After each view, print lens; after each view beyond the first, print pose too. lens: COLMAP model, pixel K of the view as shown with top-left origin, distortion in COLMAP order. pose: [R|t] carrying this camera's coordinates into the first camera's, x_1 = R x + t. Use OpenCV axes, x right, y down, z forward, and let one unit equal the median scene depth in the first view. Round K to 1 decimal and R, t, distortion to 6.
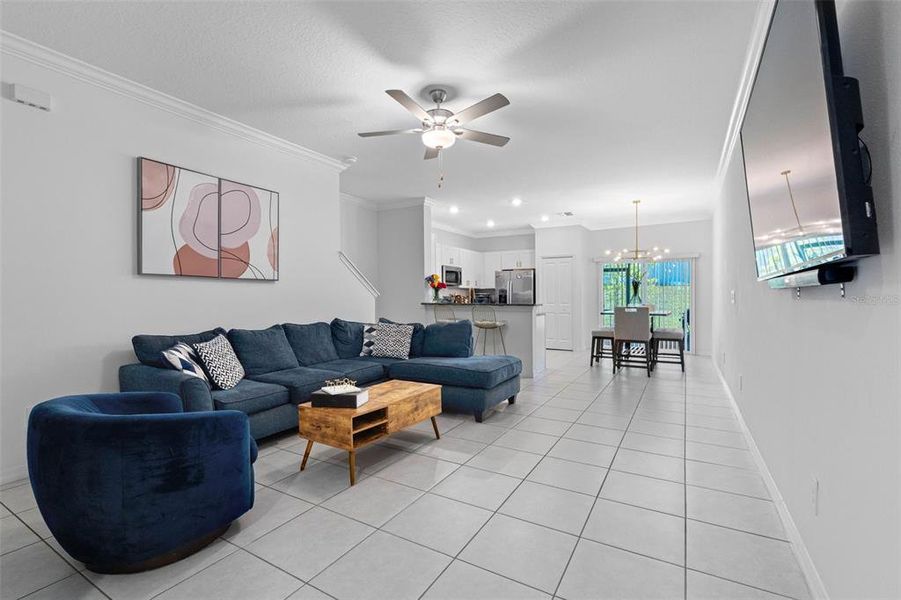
lens RADIAL K [[402.4, 0, 453.8], [0, 402.4, 292.1], [0, 0, 1]] dist [-0.002373, 0.000024]
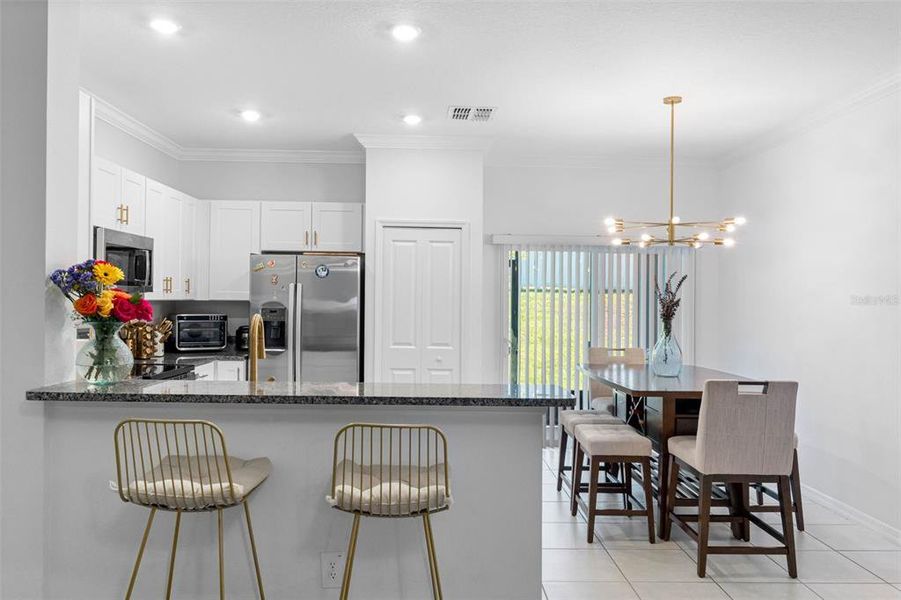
lens RADIAL K [[665.7, 0, 448.1], [0, 665.7, 280.2], [0, 0, 1]] dist [0.005055, 0.000428]
pose [[0.856925, 0.029328, 0.514606, -0.075560], [-0.022205, 0.999554, -0.019989, -0.030939], [-0.514962, 0.005702, 0.857194, 0.601300]]
